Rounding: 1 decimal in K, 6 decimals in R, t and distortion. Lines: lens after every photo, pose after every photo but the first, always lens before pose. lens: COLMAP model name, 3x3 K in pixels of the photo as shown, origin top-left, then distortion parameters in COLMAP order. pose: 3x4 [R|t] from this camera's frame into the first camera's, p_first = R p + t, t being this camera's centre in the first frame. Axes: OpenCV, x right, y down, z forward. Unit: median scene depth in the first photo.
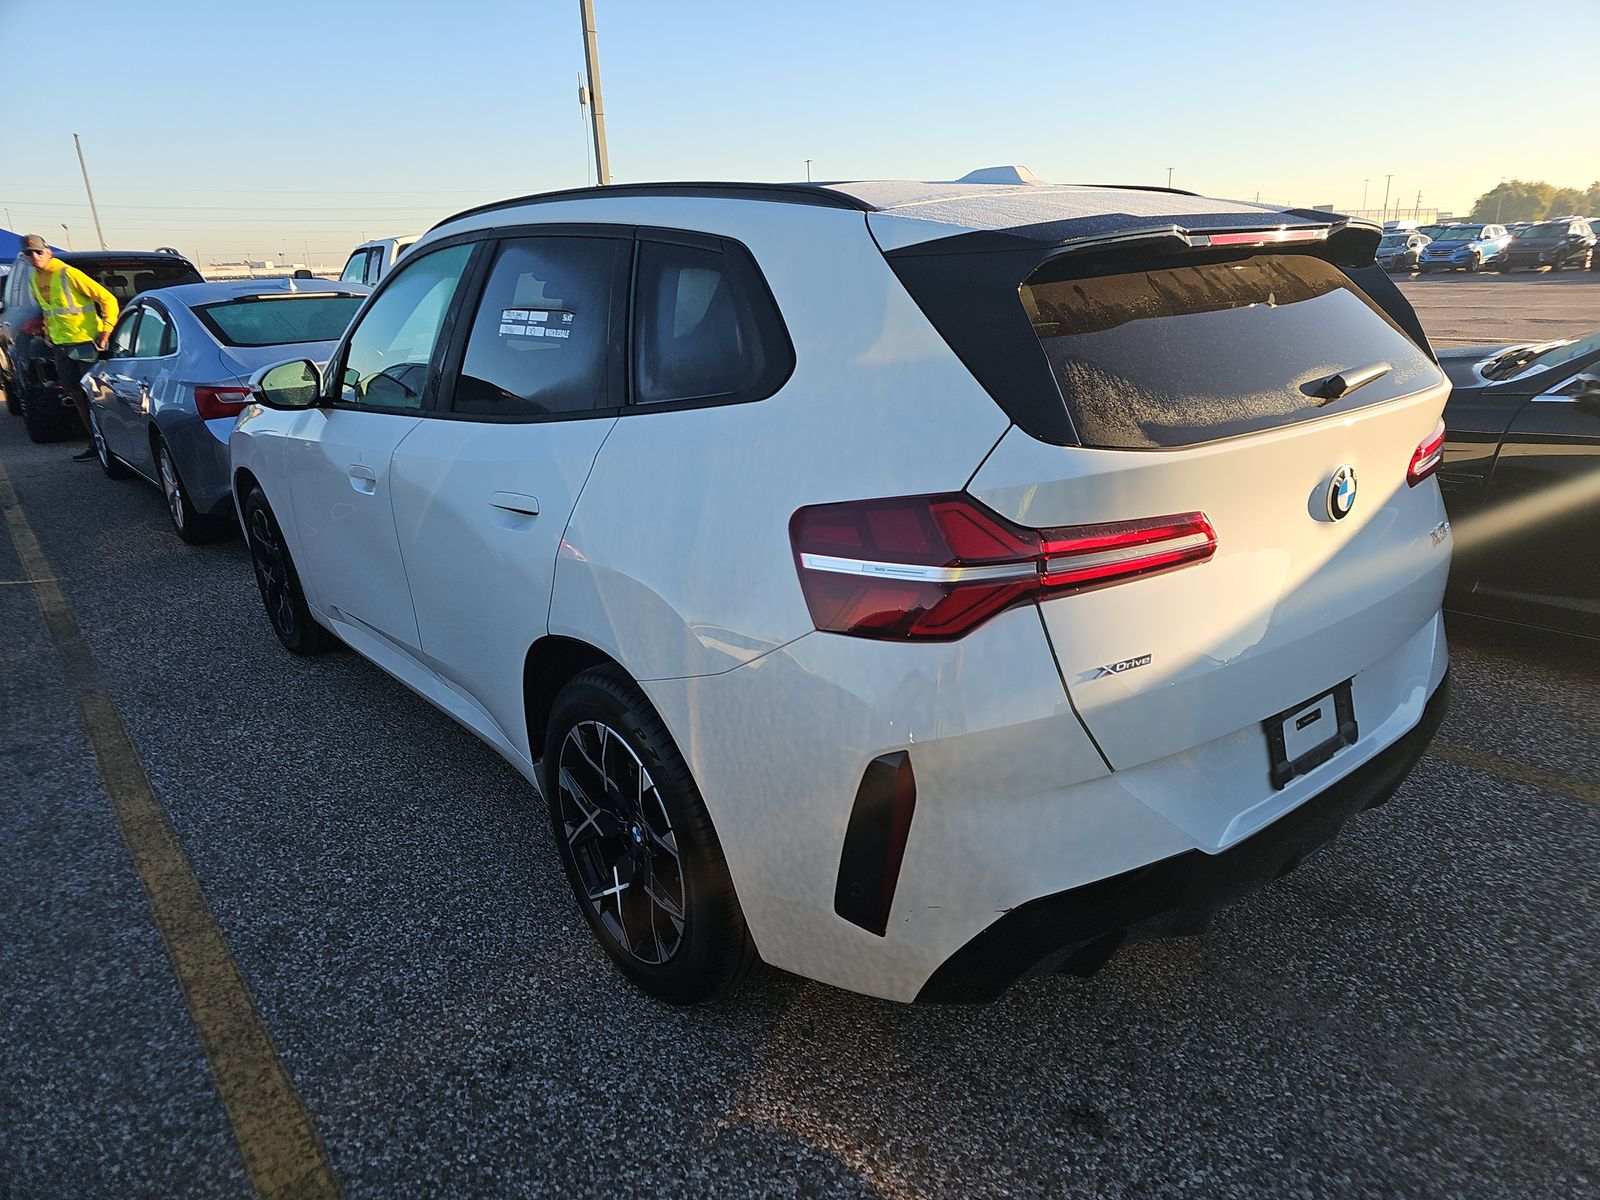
lens RADIAL K [[1106.9, 0, 800.9], [0, 1106.9, 614.9], [0, 0, 1]] dist [0.059972, -0.001917]
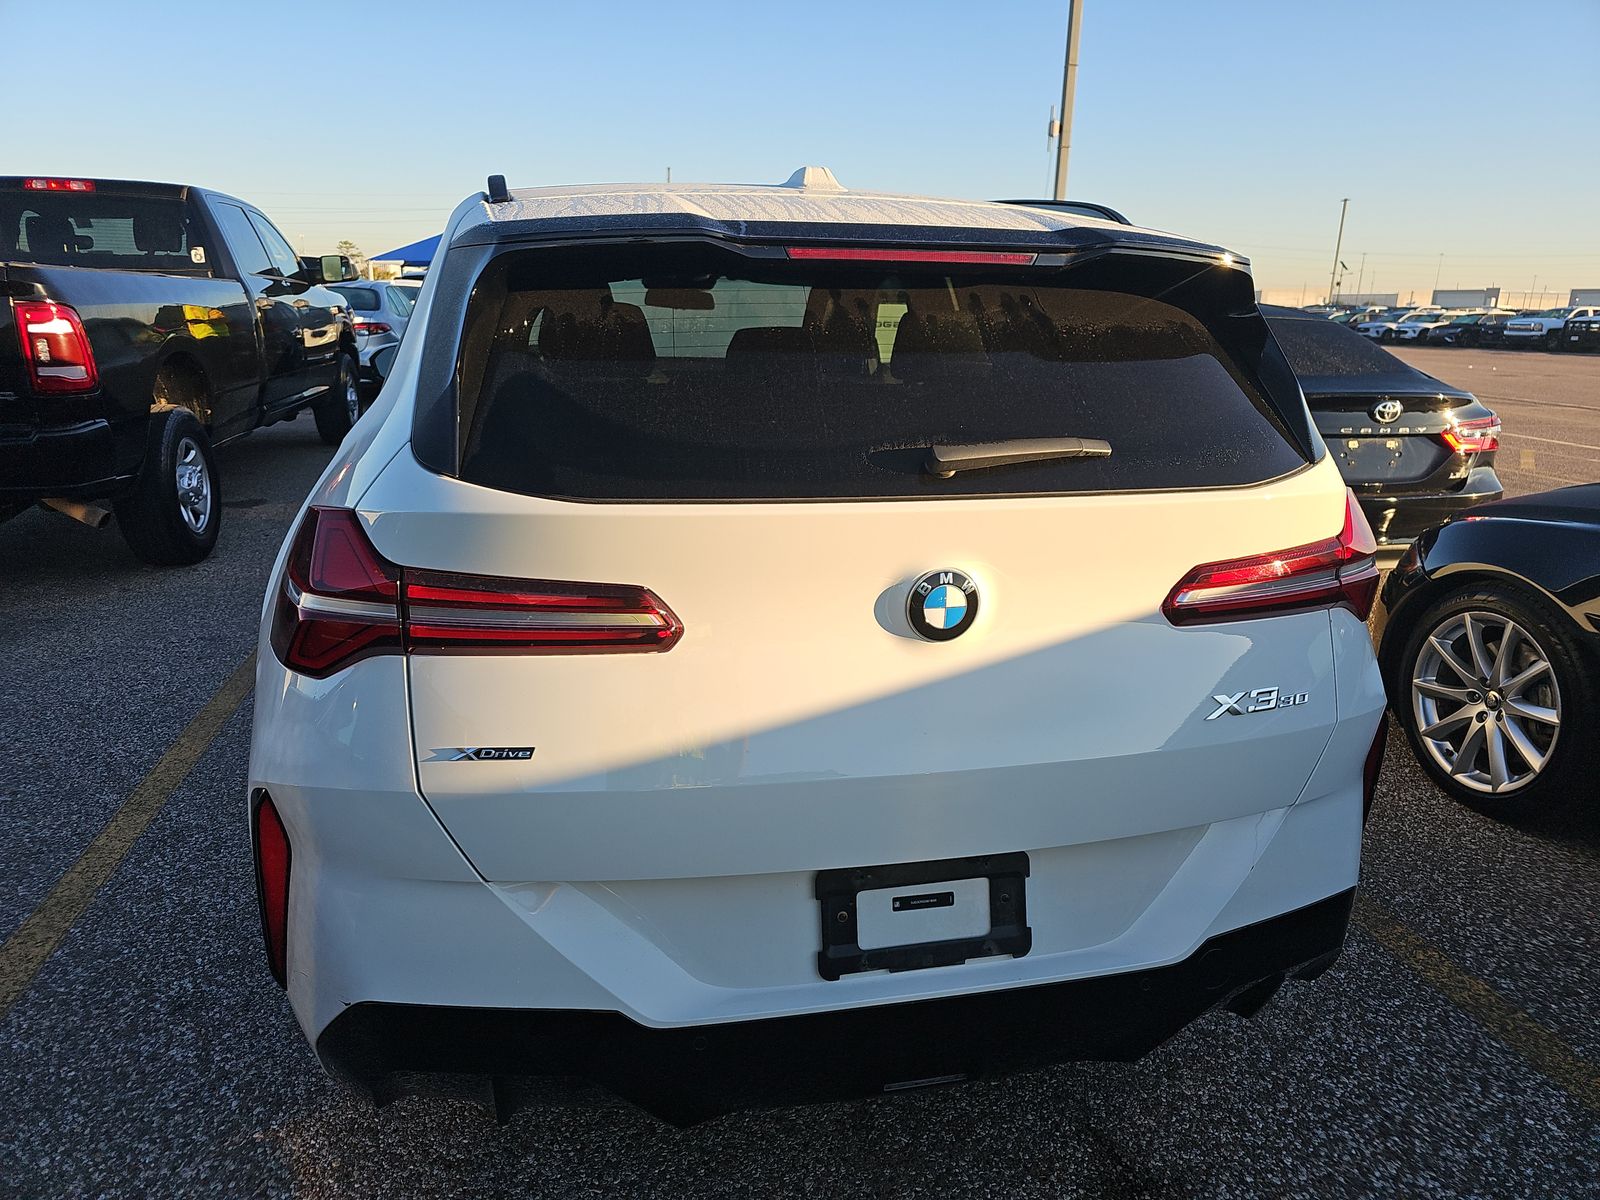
lens RADIAL K [[1104.9, 0, 800.0], [0, 1104.9, 600.0], [0, 0, 1]] dist [0.032182, -0.004181]
pose [[0.882129, 0.175944, -0.436913, 0.679627], [-0.192718, 0.981236, 0.006045, -0.092717], [0.429778, 0.078868, 0.899484, 0.298999]]
